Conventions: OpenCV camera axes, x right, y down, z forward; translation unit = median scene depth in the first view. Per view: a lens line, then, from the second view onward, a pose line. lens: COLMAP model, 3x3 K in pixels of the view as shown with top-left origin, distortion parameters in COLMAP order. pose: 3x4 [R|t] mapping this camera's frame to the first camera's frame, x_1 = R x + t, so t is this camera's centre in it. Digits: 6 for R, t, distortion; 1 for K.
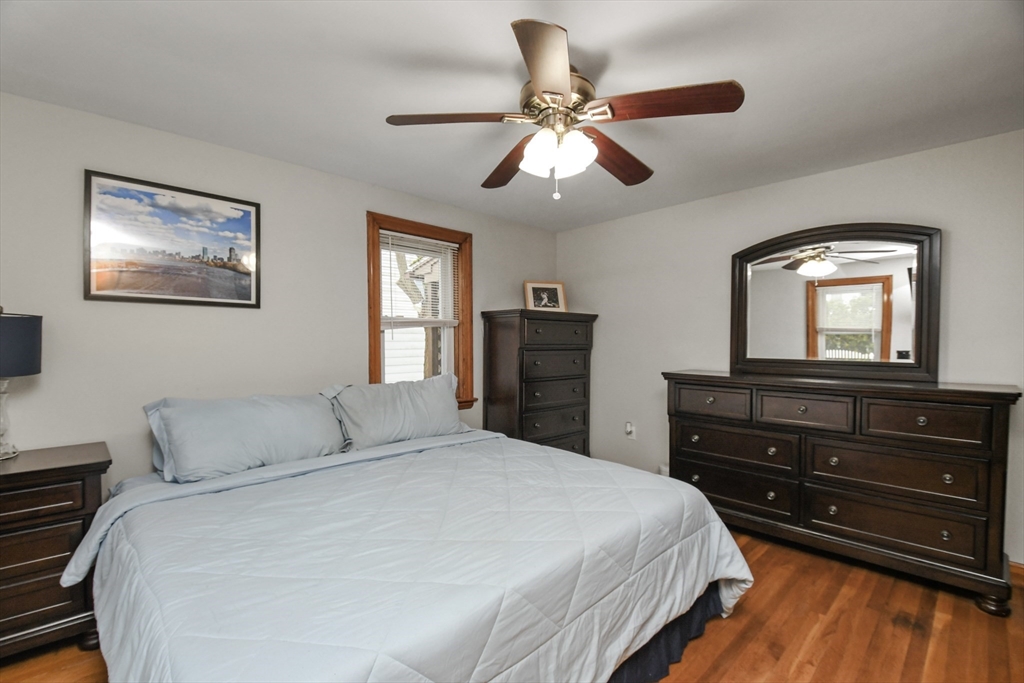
lens RADIAL K [[448.1, 0, 508.0], [0, 448.1, 352.0], [0, 0, 1]] dist [0.018962, -0.015261]
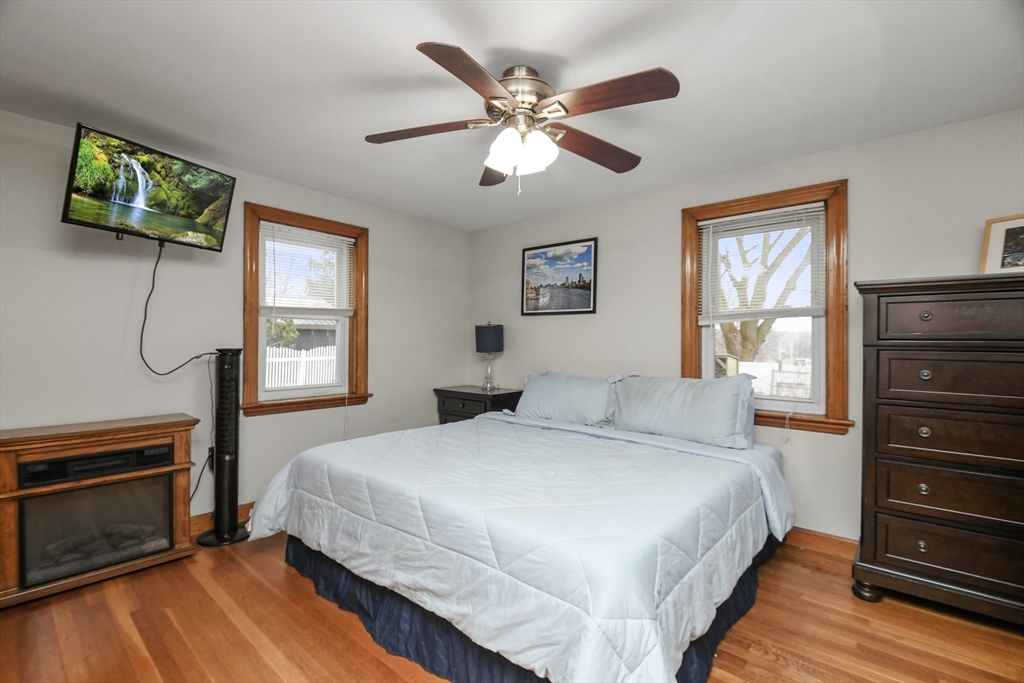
lens RADIAL K [[448.1, 0, 508.0], [0, 448.1, 352.0], [0, 0, 1]] dist [0.018962, -0.015261]
pose [[0.087284, 0.020873, -0.995965, 0.853959], [-0.031298, 0.999344, 0.018201, 0.004772], [0.995692, 0.029583, 0.087880, 0.665554]]
